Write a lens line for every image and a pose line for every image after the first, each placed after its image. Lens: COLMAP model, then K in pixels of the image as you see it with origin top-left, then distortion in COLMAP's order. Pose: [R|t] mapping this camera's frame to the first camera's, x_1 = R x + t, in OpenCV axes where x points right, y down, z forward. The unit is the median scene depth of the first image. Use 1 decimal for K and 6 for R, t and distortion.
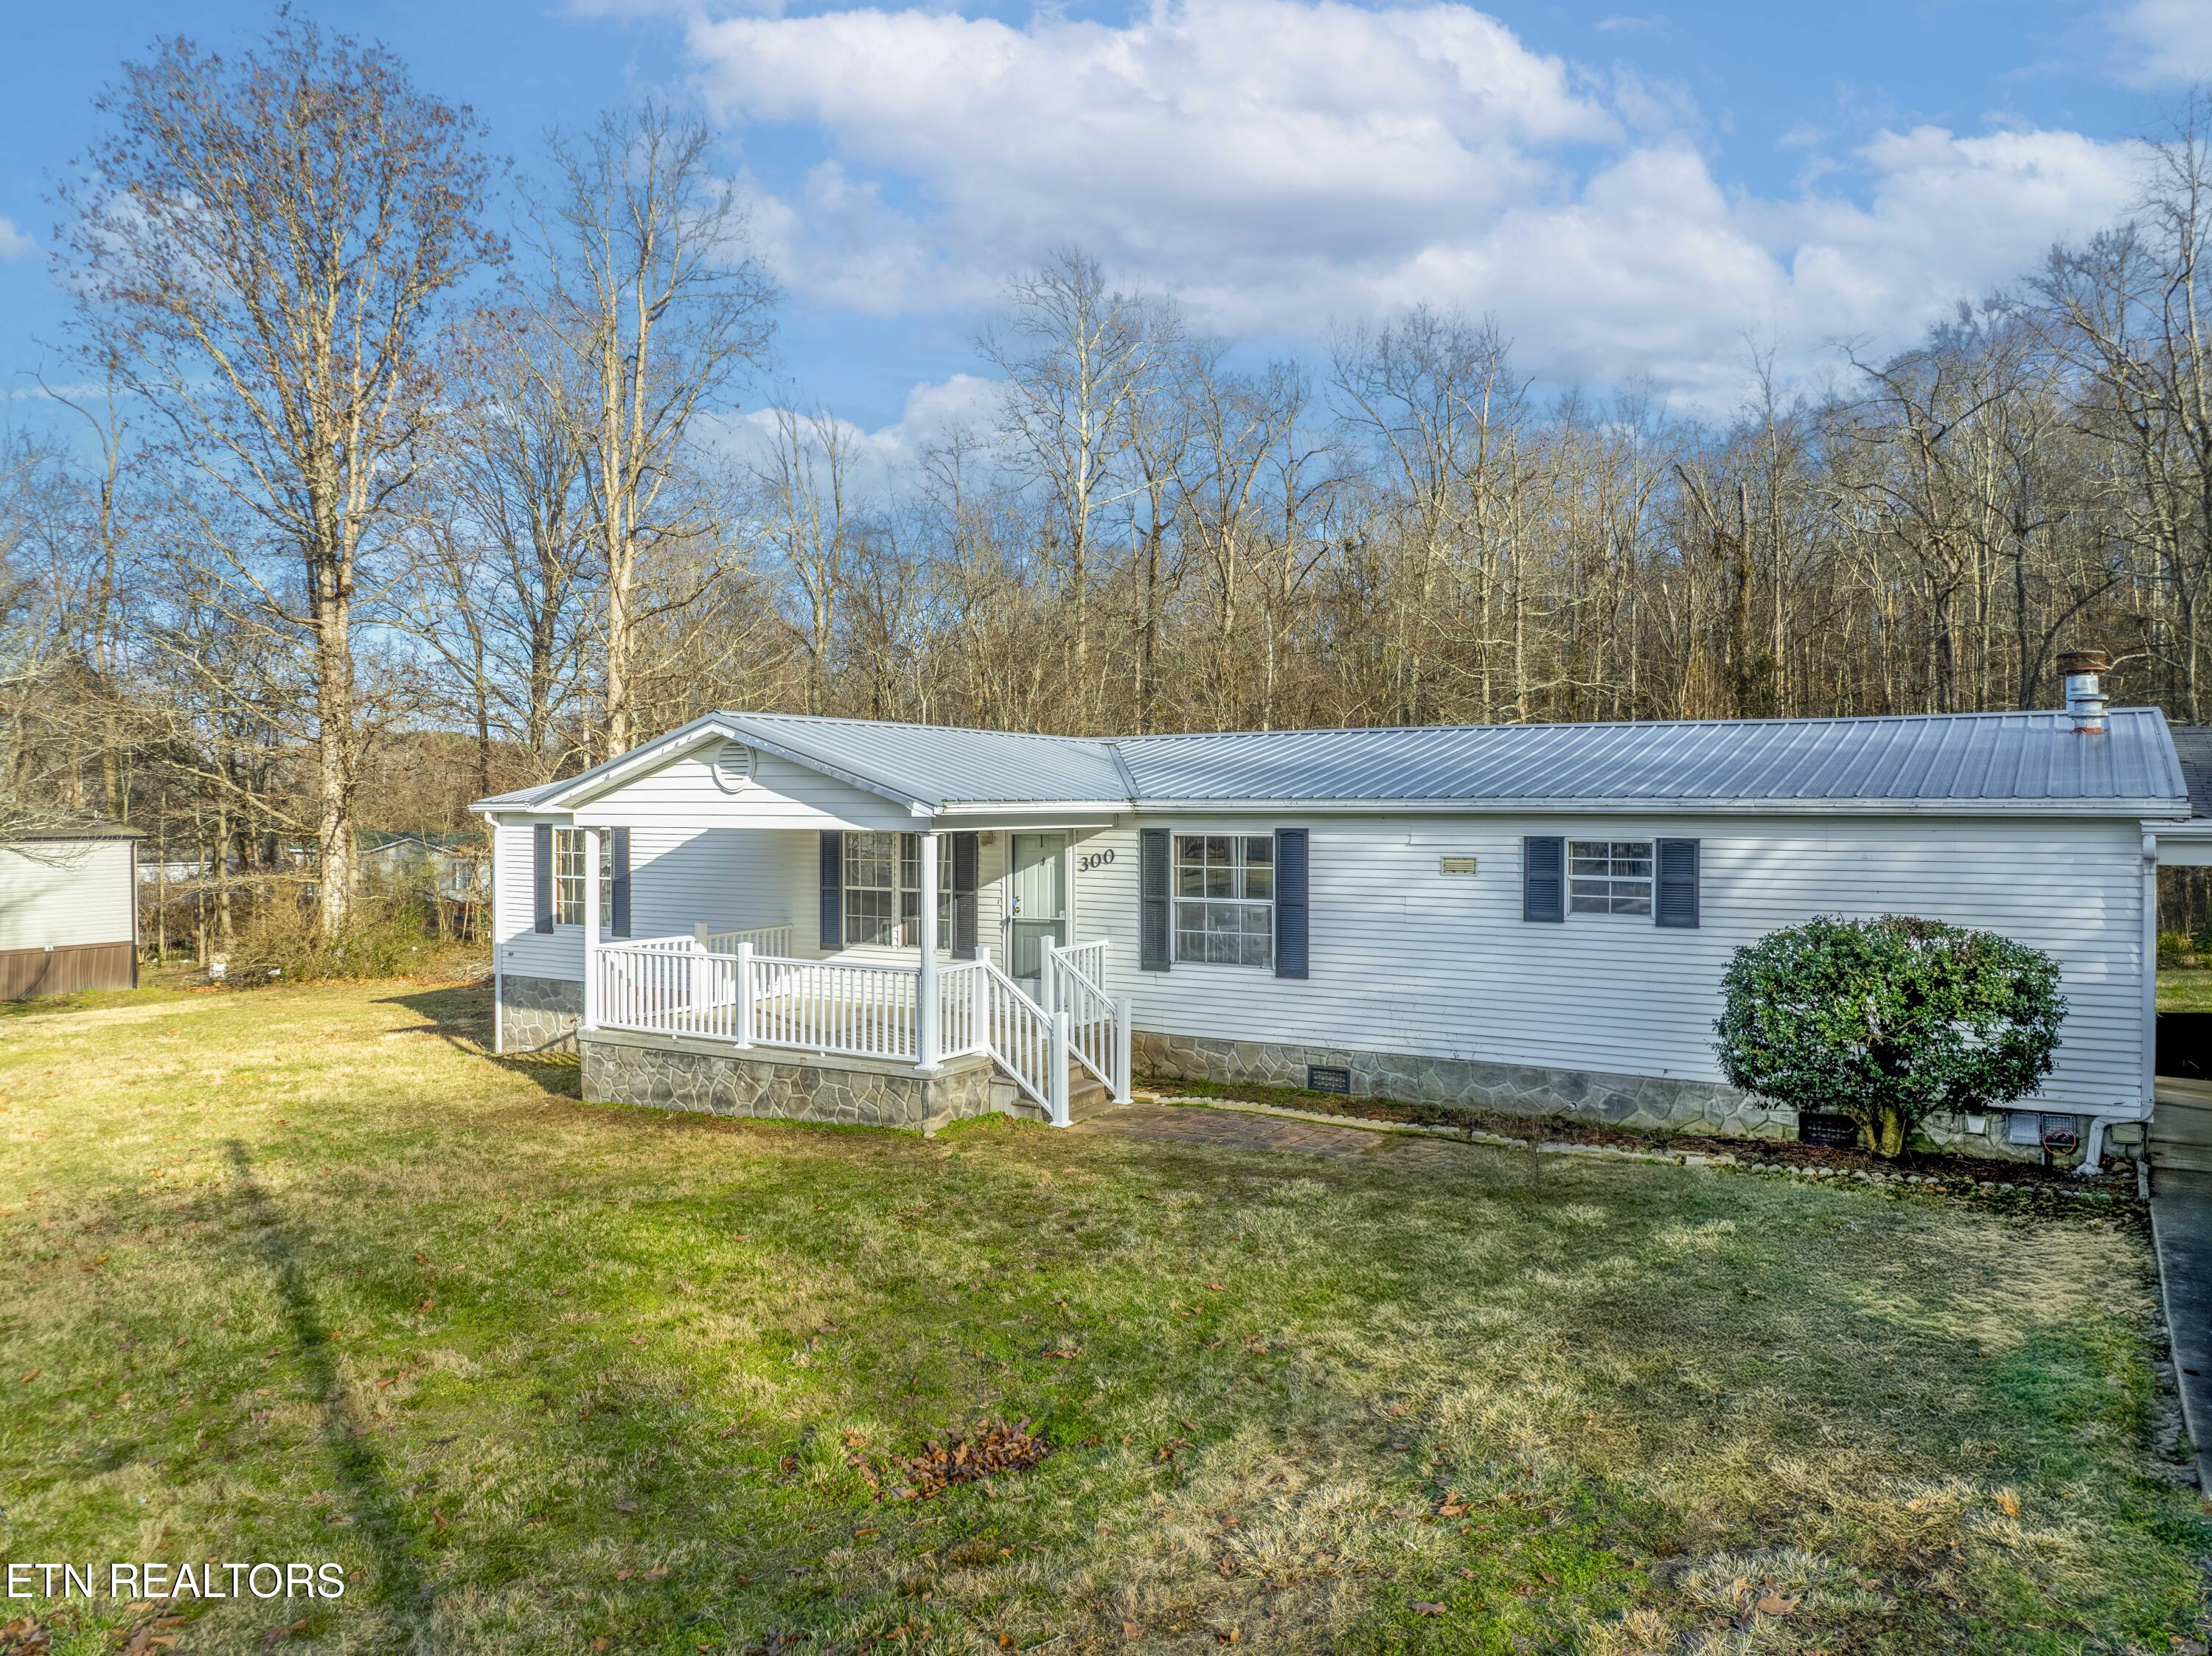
lens RADIAL K [[1558.7, 0, 1106.0], [0, 1558.7, 828.0], [0, 0, 1]] dist [-0.001944, -0.056092]
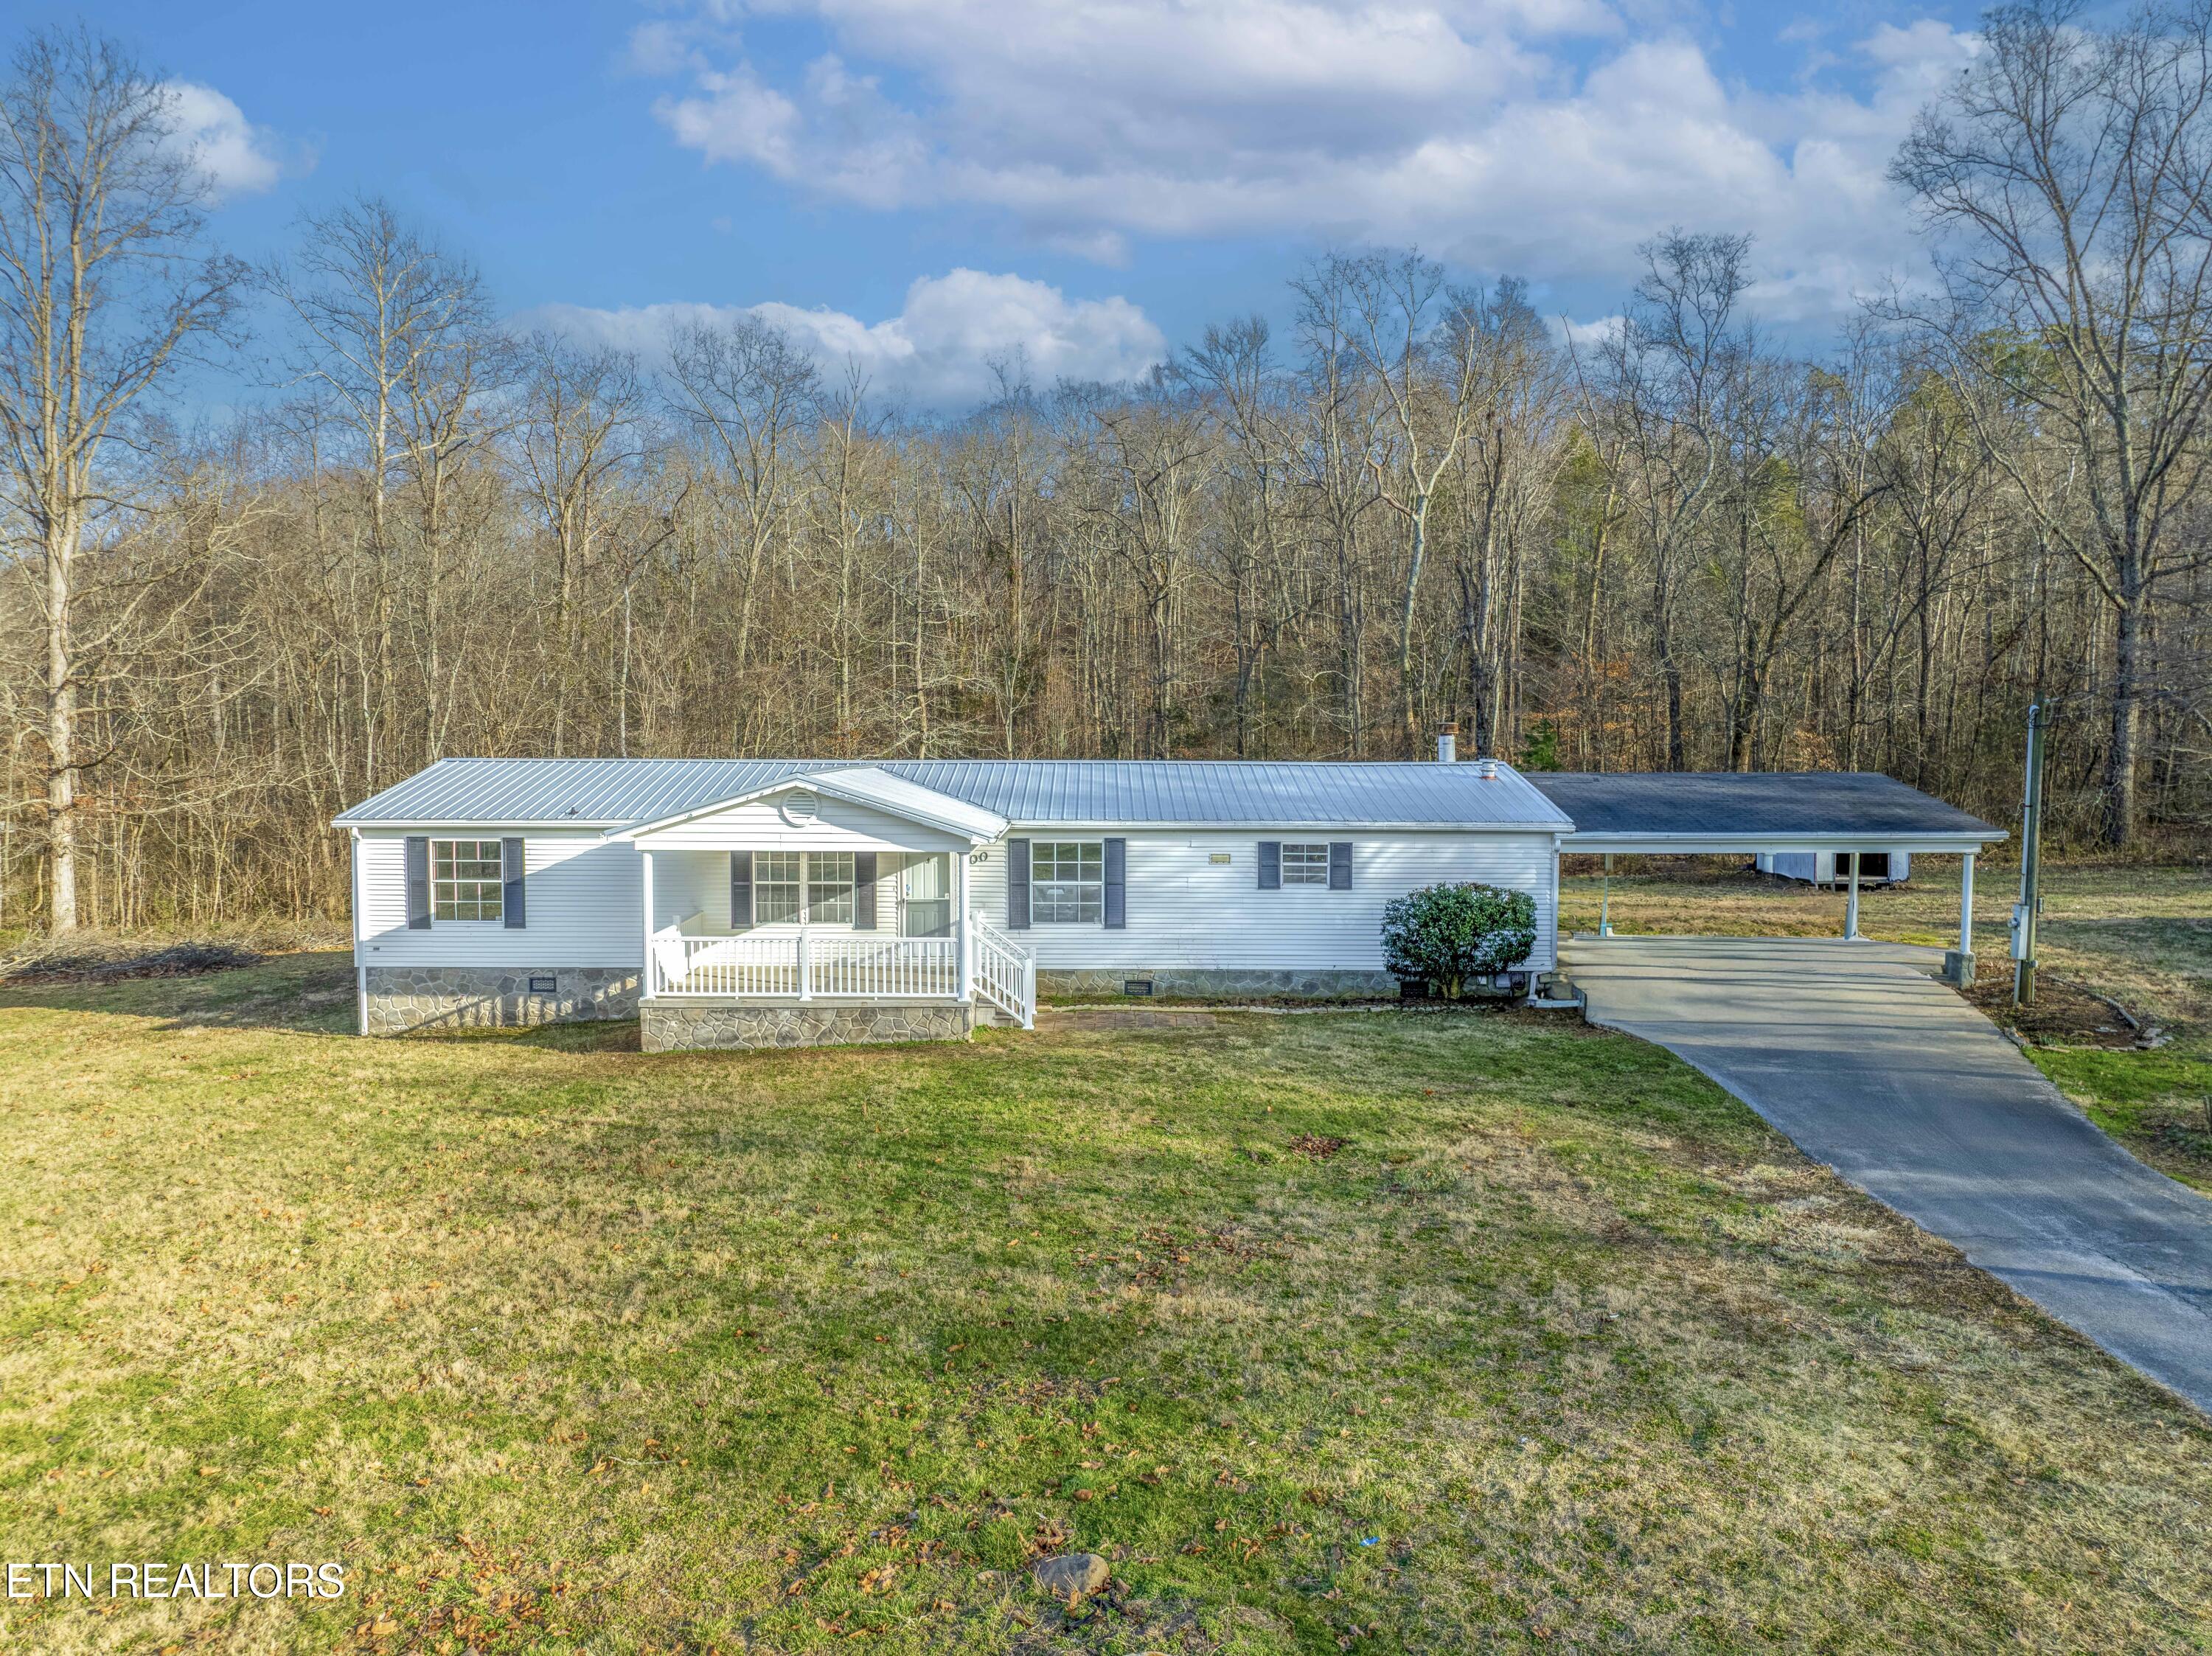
lens RADIAL K [[1558.7, 0, 1106.0], [0, 1558.7, 828.0], [0, 0, 1]] dist [-0.001944, -0.056092]
pose [[0.845778, -0.029169, 0.532737, -0.768308], [0.003906, 0.998816, 0.048486, -0.090561], [-0.533520, -0.038927, 0.844891, -0.383107]]
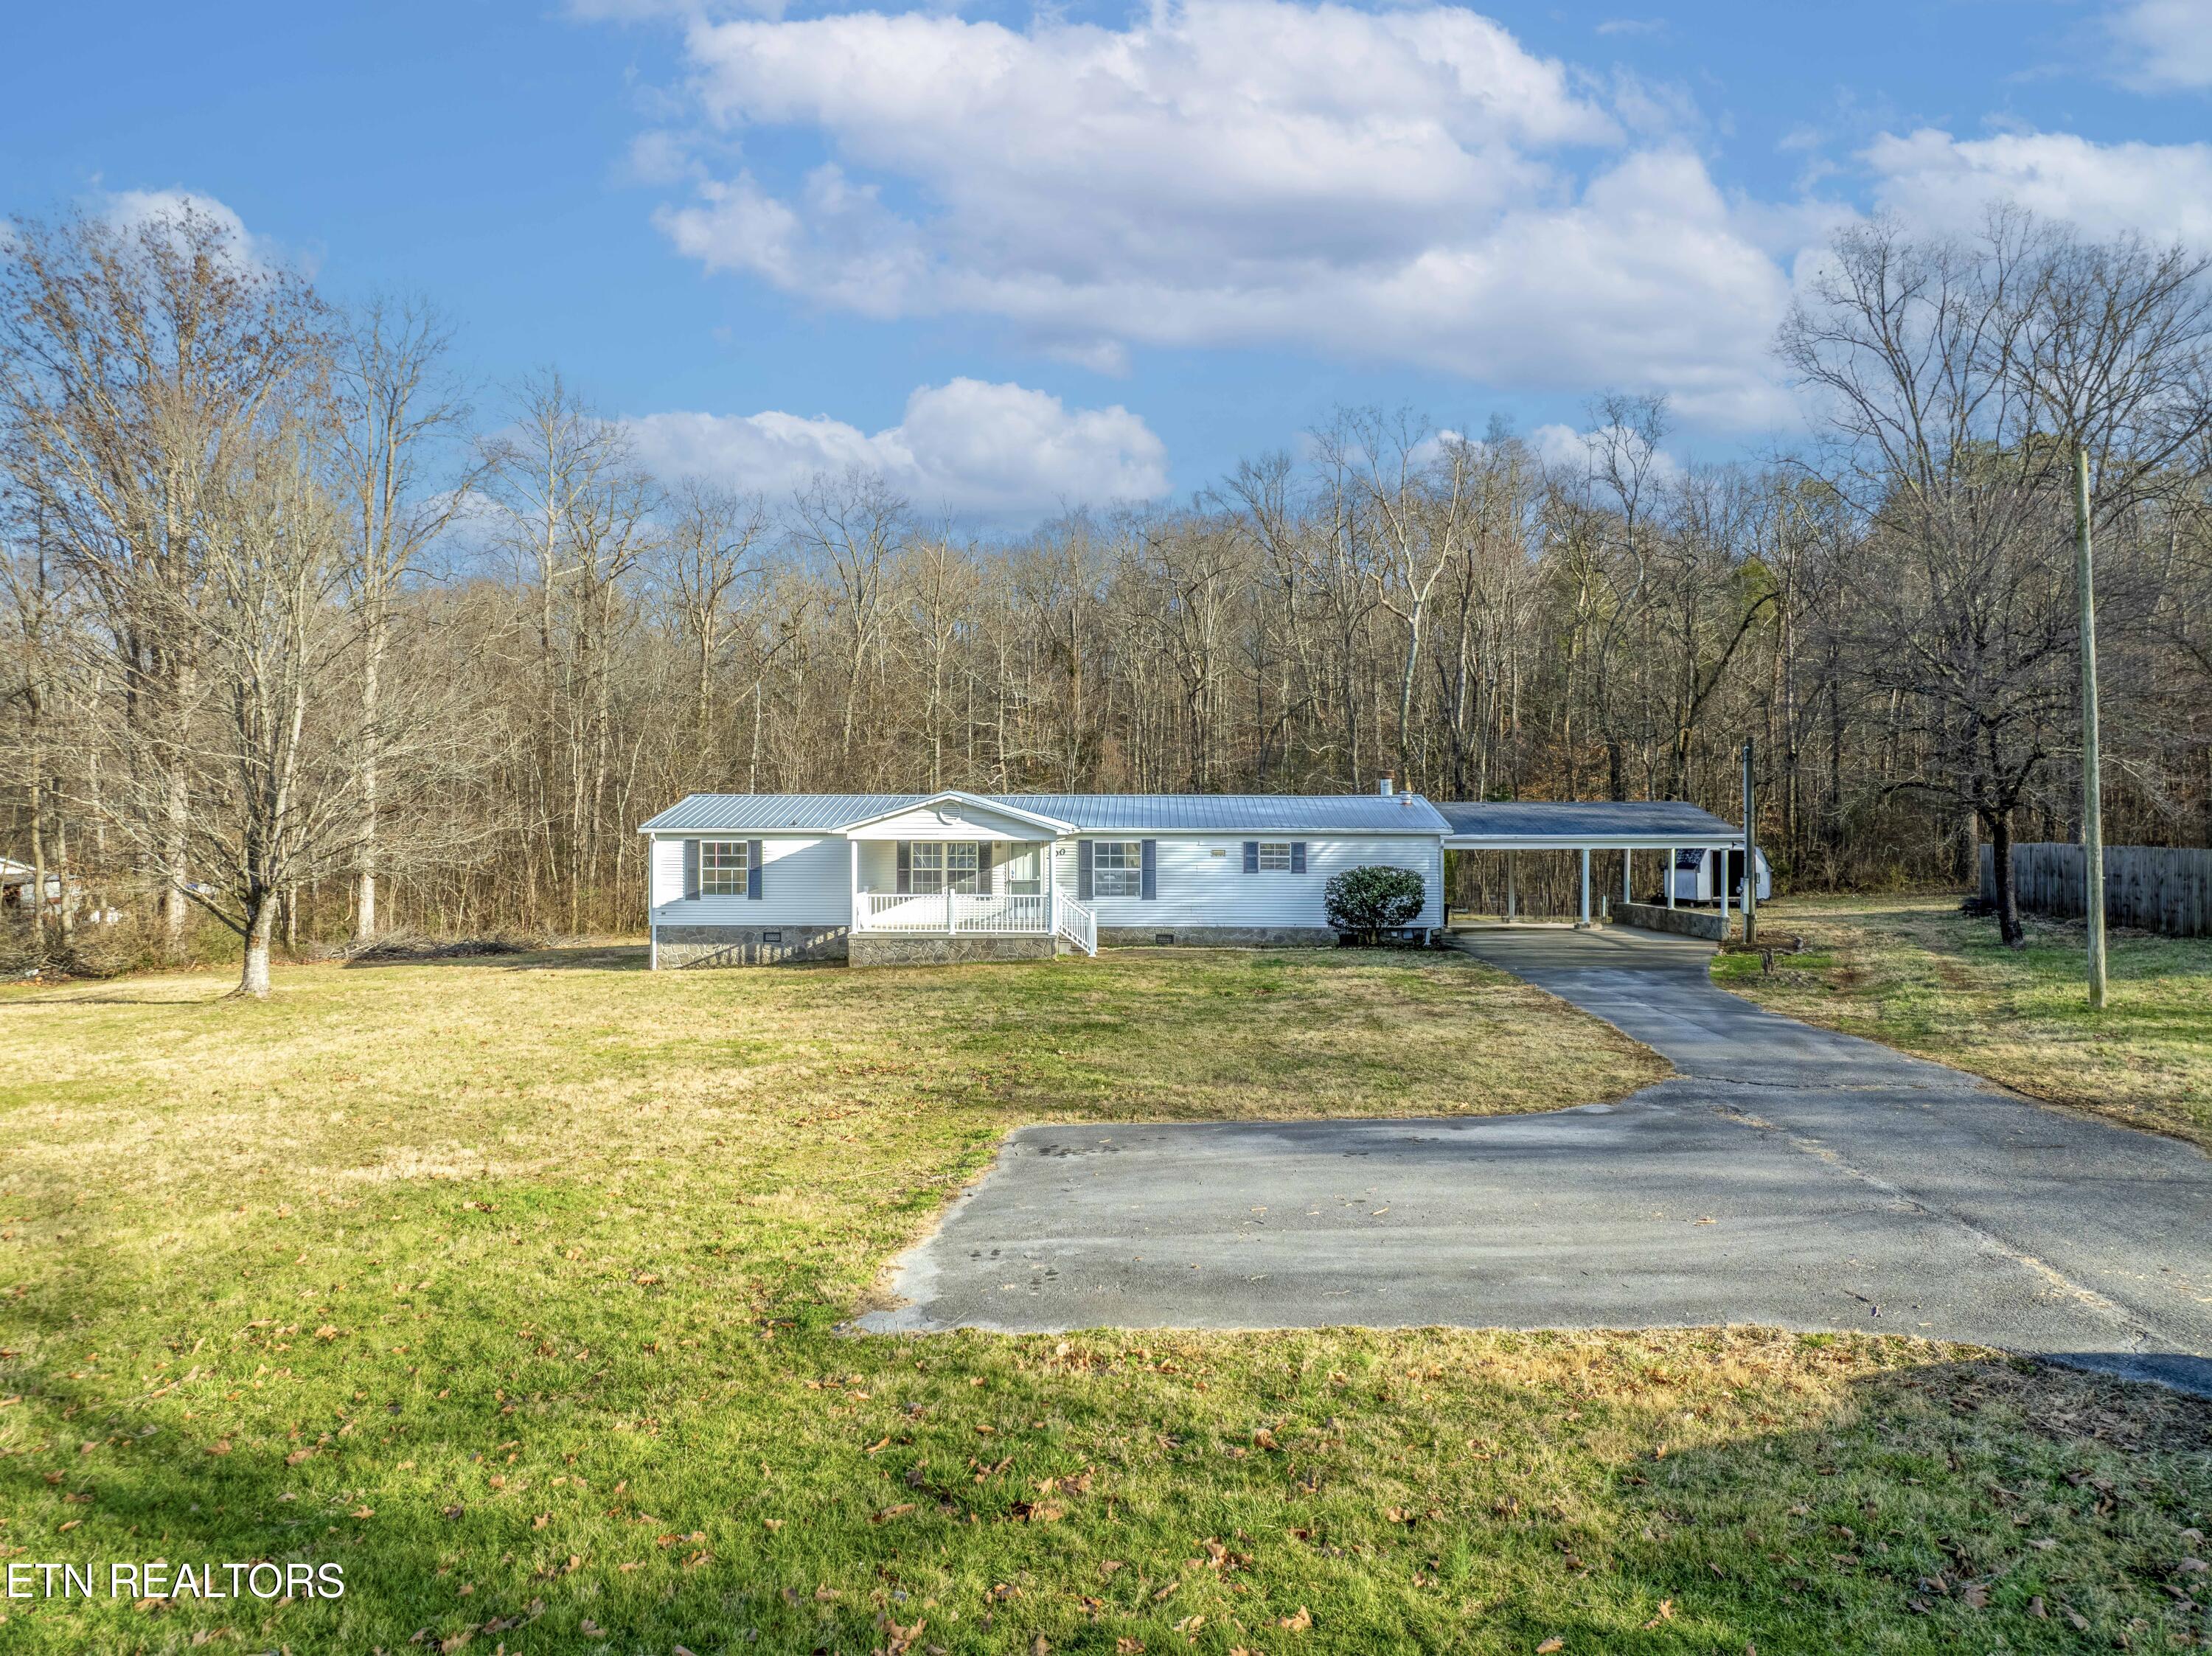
lens RADIAL K [[1558.7, 0, 1106.0], [0, 1558.7, 828.0], [0, 0, 1]] dist [-0.001944, -0.056092]
pose [[0.863583, 0.001458, 0.504204, -1.203481], [0.005669, 0.999905, -0.012600, 0.012943], [-0.504174, 0.013739, 0.863493, -1.121952]]
